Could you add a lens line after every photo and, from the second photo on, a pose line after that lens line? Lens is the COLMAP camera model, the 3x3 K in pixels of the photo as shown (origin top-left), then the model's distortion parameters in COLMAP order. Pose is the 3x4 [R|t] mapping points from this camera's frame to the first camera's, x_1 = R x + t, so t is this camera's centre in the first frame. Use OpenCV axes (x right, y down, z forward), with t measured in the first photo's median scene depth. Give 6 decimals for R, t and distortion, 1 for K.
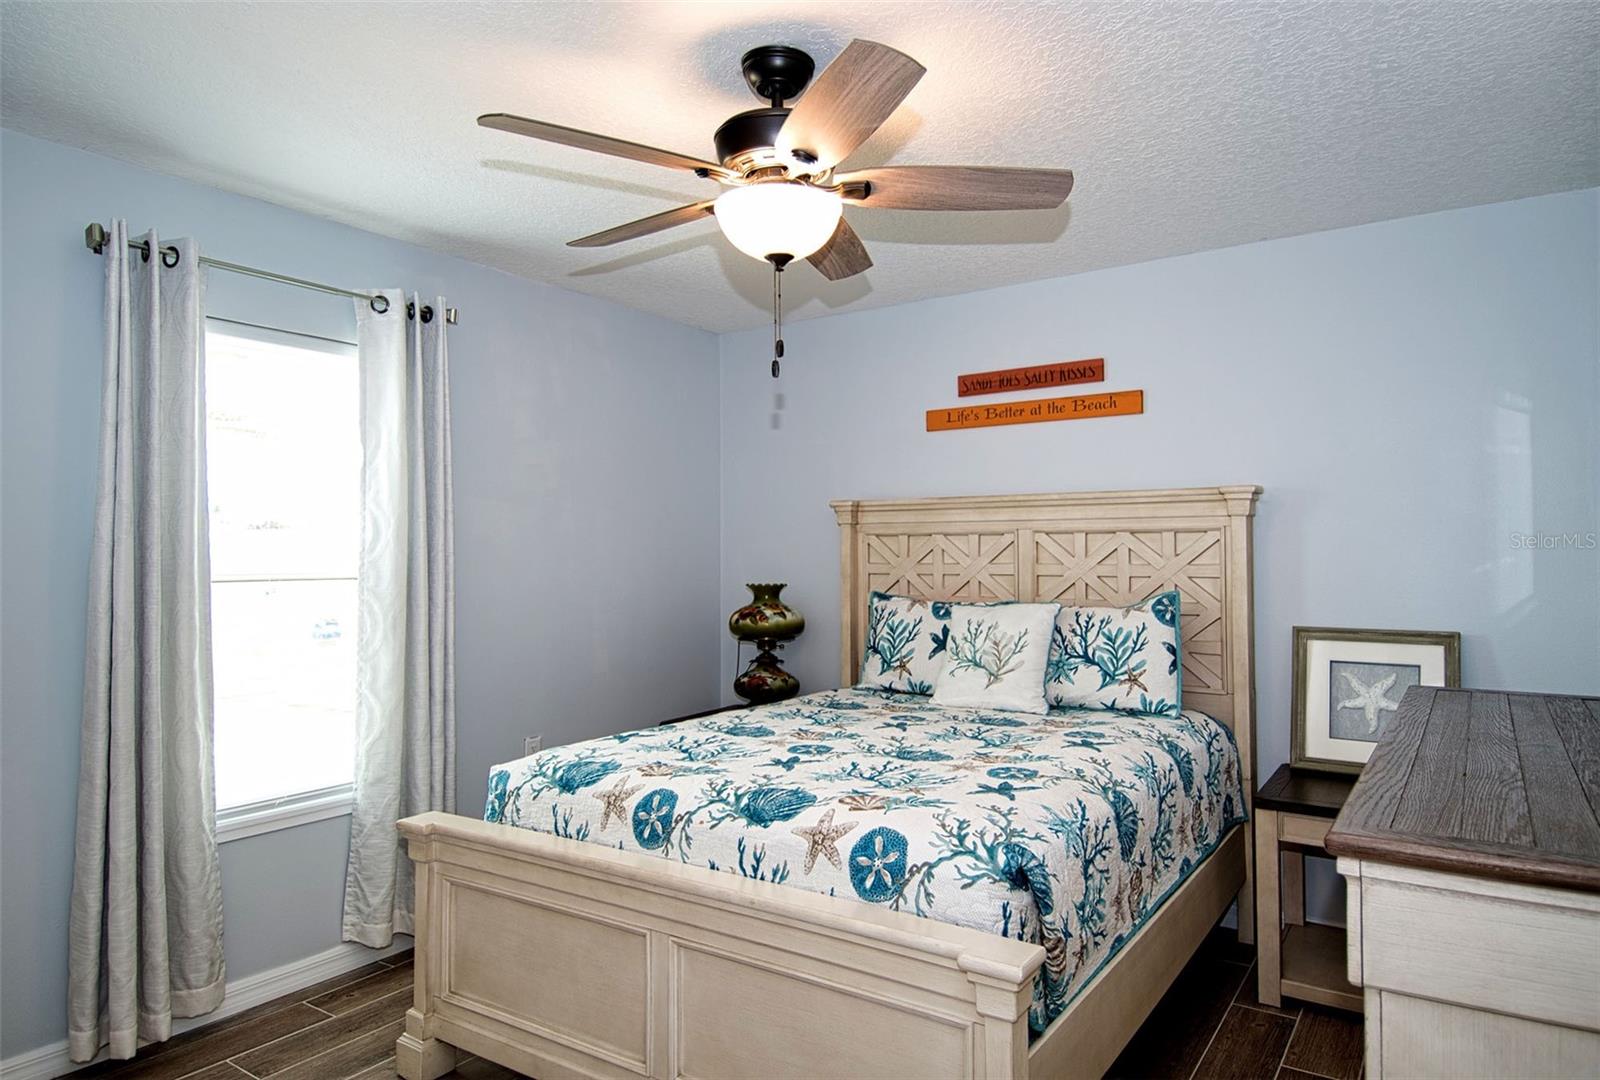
lens RADIAL K [[926.8, 0, 795.4], [0, 926.8, 532.5], [0, 0, 1]] dist [0.054215, -0.062534]
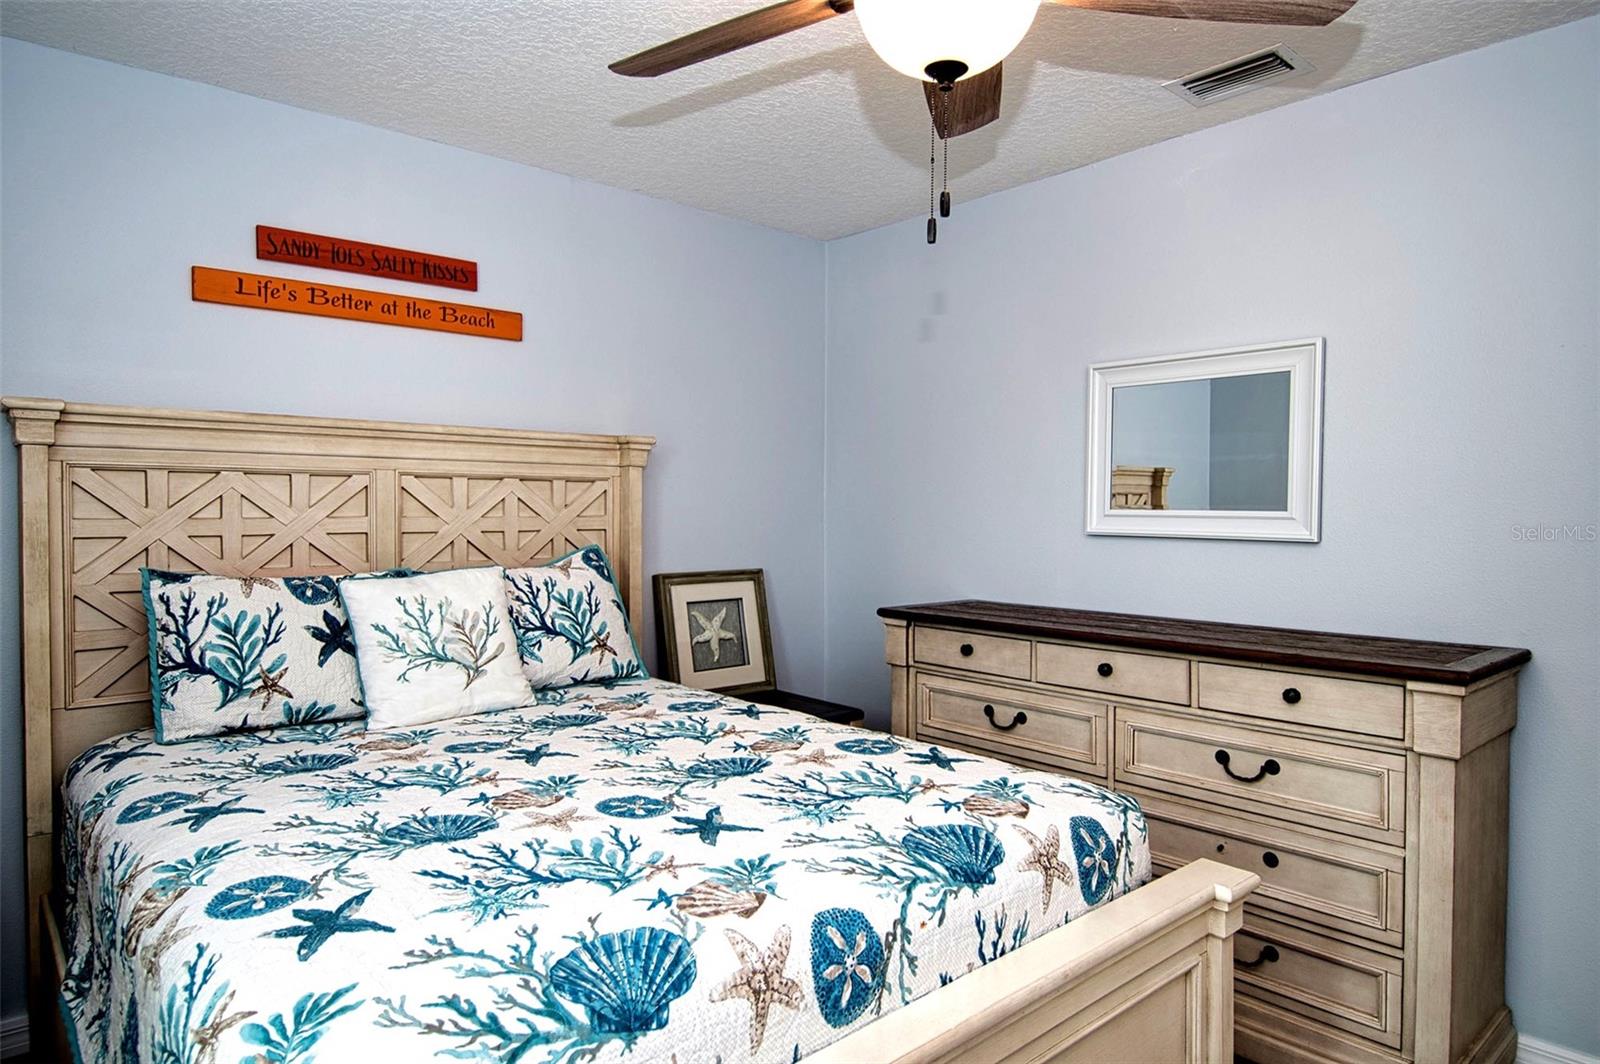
lens RADIAL K [[957.0, 0, 808.3], [0, 957.0, 524.8], [0, 0, 1]] dist [0.049114, -0.052992]
pose [[0.262062, -0.015663, 0.964924, -0.435055], [-0.025347, 0.999412, 0.023107, 0.015138], [-0.964718, -0.030513, 0.261511, 0.529278]]
